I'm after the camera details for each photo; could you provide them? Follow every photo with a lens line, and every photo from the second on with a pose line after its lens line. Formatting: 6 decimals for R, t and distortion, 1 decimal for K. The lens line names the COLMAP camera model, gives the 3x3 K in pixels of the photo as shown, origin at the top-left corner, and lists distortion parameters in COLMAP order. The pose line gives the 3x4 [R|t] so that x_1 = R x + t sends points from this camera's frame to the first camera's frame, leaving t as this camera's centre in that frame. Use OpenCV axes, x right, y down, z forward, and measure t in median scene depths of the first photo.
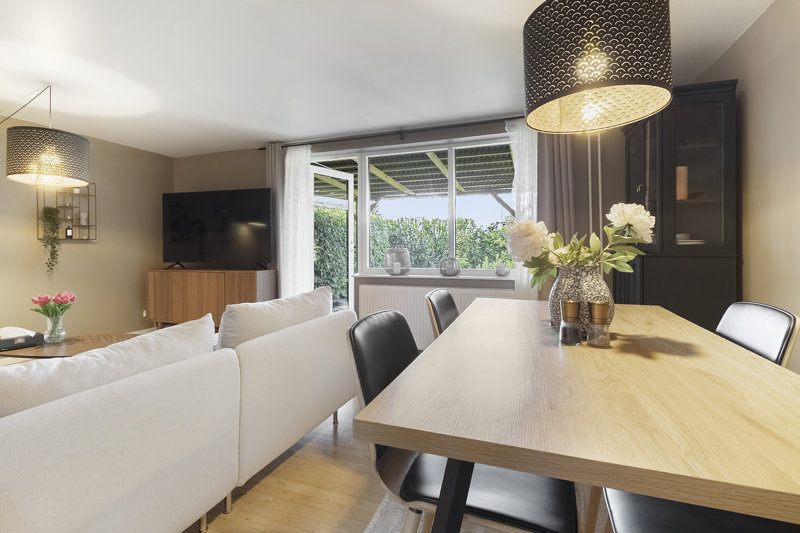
lens RADIAL K [[381.4, 0, 400.2], [0, 381.4, 251.4], [0, 0, 1]] dist [0.000366, 0.000147]
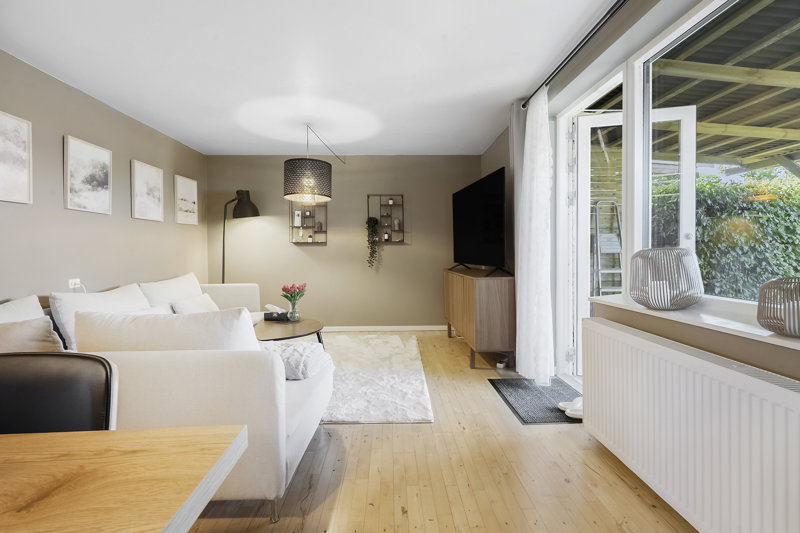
lens RADIAL K [[375.2, 0, 398.8], [0, 375.2, 256.9], [0, 0, 1]] dist [-0.001418, -0.000214]
pose [[0.370889, 0.015587, -0.928546, 0.279674], [-0.002756, 0.999873, 0.015684, -0.002189], [0.928673, -0.003258, 0.370885, 0.565266]]
